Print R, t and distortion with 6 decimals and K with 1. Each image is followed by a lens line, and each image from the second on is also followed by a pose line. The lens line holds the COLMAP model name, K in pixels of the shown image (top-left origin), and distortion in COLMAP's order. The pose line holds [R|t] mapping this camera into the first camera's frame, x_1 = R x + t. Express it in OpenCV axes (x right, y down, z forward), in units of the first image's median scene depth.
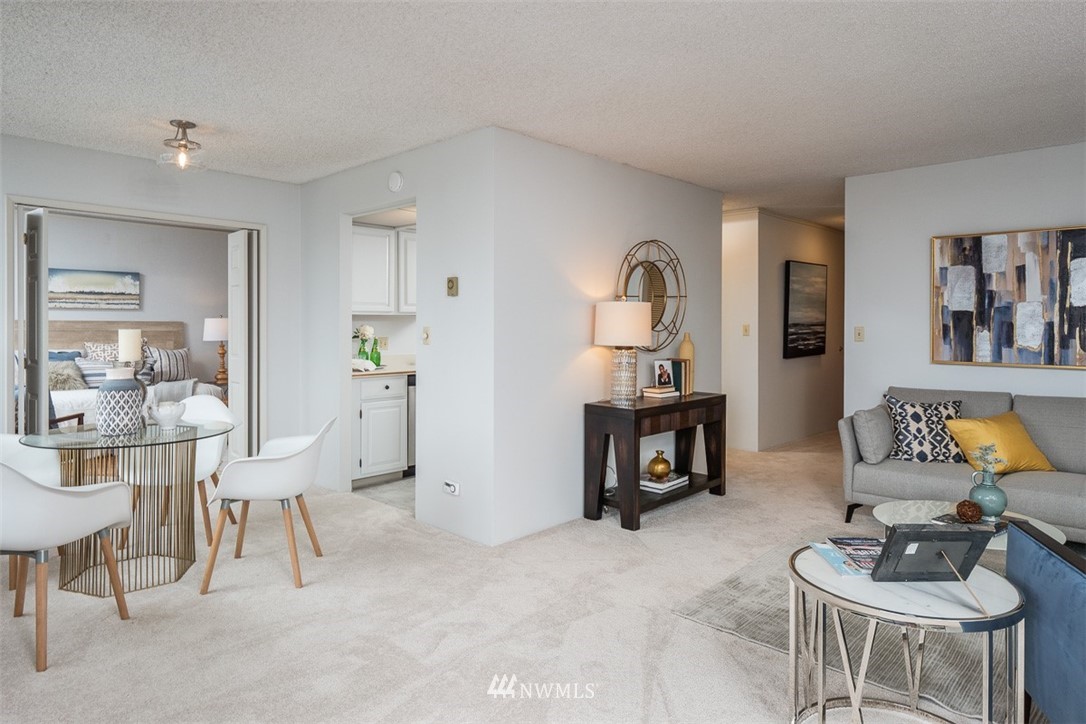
lens RADIAL K [[649.9, 0, 576.3], [0, 649.9, 327.7], [0, 0, 1]] dist [-0.020694, -0.000047]
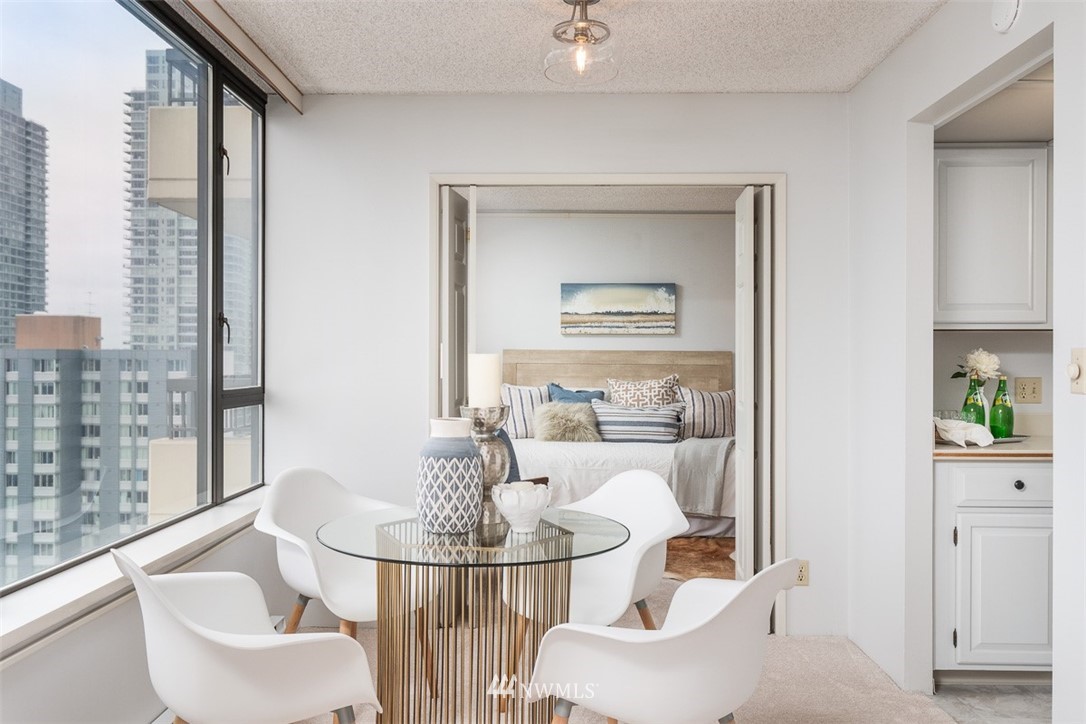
lens RADIAL K [[870.9, 0, 543.0], [0, 870.9, 362.0], [0, 0, 1]] dist [-0.007281, -0.008695]
pose [[0.629827, 0.000337, -0.776735, -0.021062], [-0.005190, 0.999979, -0.003775, 0.007622], [0.776718, 0.006408, 0.629816, 0.309642]]
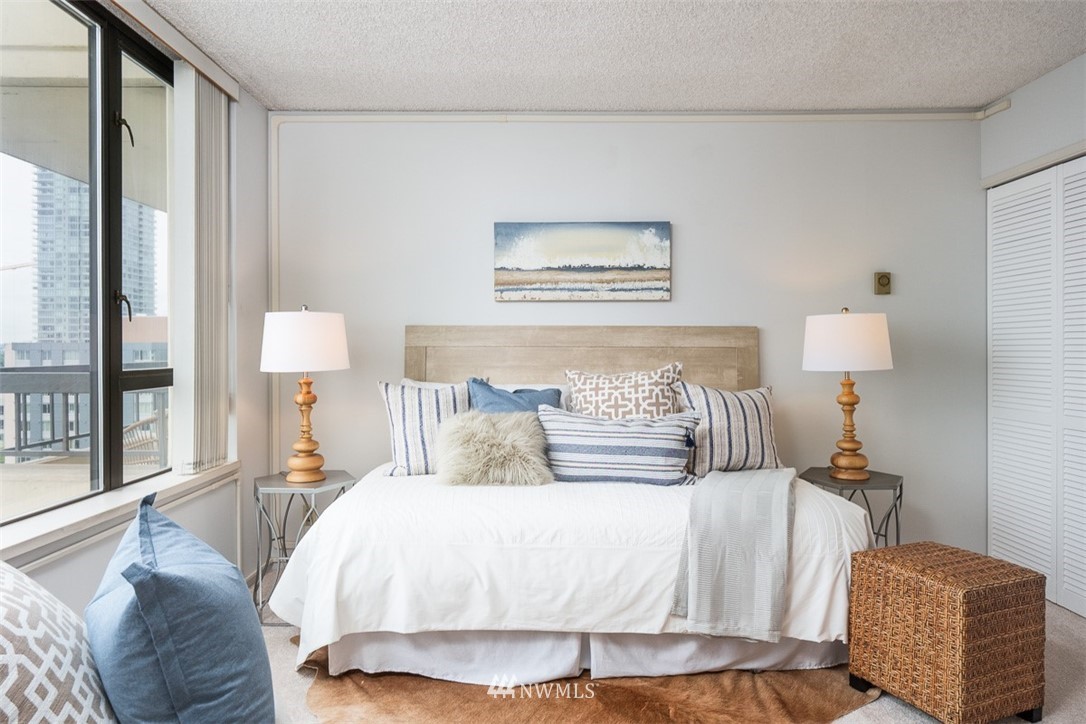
lens RADIAL K [[587.8, 0, 545.1], [0, 587.8, 349.3], [0, 0, 1]] dist [0.002815, 0.000775]
pose [[0.643634, -0.005360, -0.765315, -0.463249], [0.000220, 0.999977, -0.006818, 0.010879], [0.765333, 0.004220, 0.643620, 0.738758]]
